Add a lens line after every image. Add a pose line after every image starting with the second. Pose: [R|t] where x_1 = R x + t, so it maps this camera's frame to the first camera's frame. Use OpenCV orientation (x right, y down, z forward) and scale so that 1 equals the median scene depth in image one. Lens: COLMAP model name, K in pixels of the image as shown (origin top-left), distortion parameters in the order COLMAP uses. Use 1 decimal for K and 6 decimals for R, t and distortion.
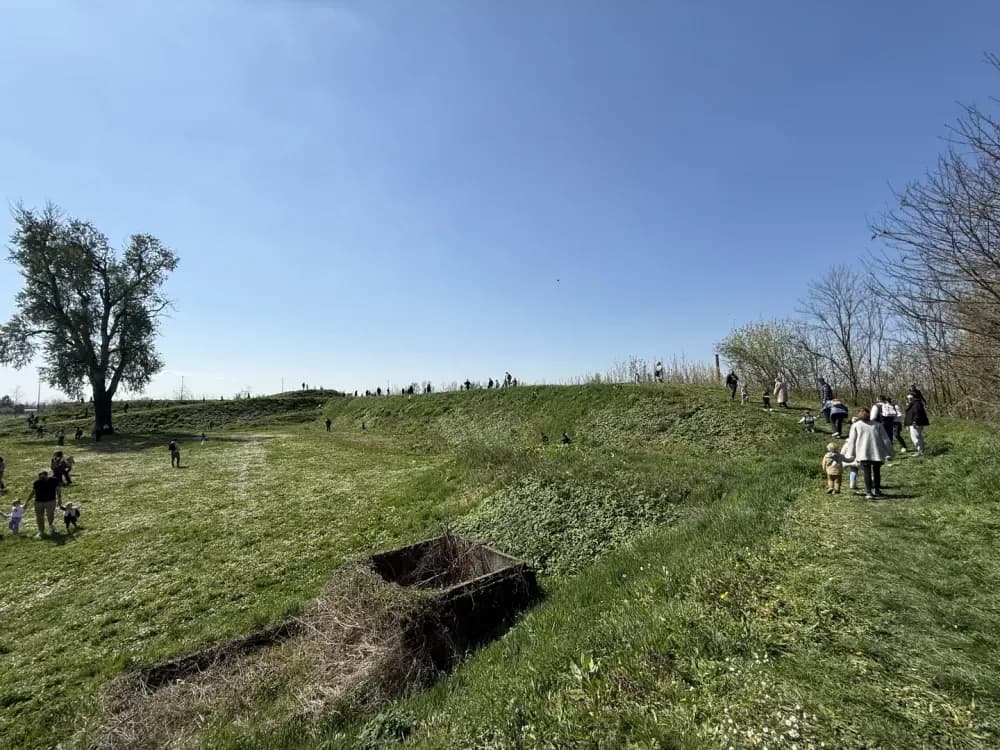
lens RADIAL K [[405.5, 0, 500.0], [0, 405.5, 375.0], [0, 0, 1]] dist [-0.001378, 0.000001]
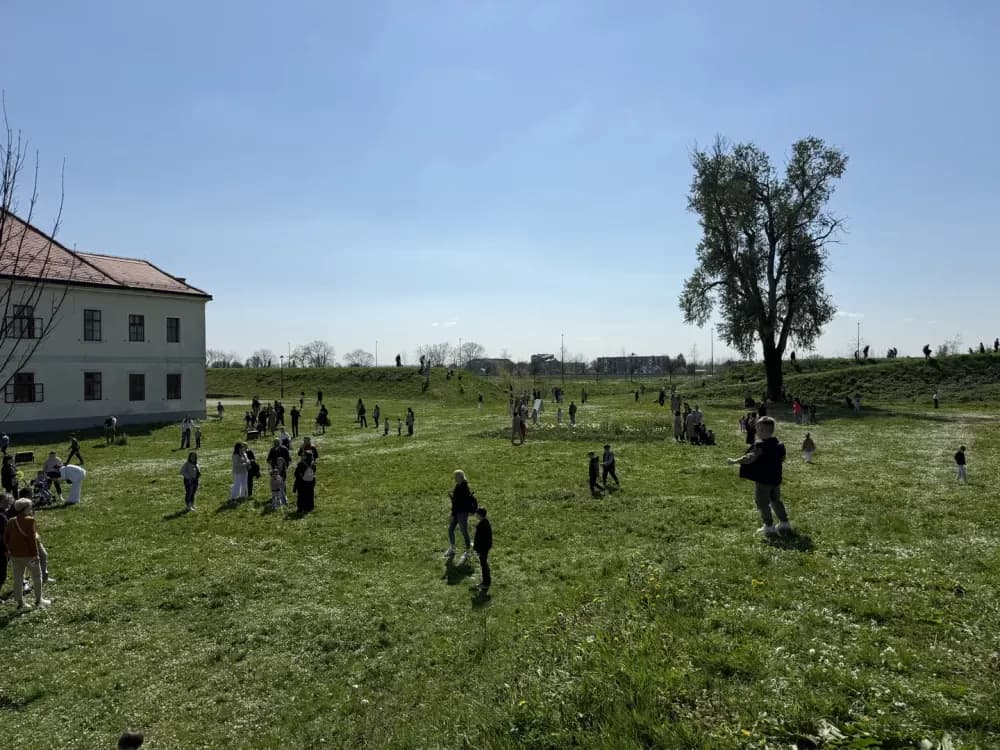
lens RADIAL K [[699.9, 0, 501.4], [0, 699.9, 378.2], [0, 0, 1]] dist [0.048806, -0.096506]
pose [[0.423119, 0.018814, -0.905879, 0.070581], [0.064798, 0.996596, 0.050964, -0.007985], [0.903754, -0.080263, 0.420460, -0.091630]]
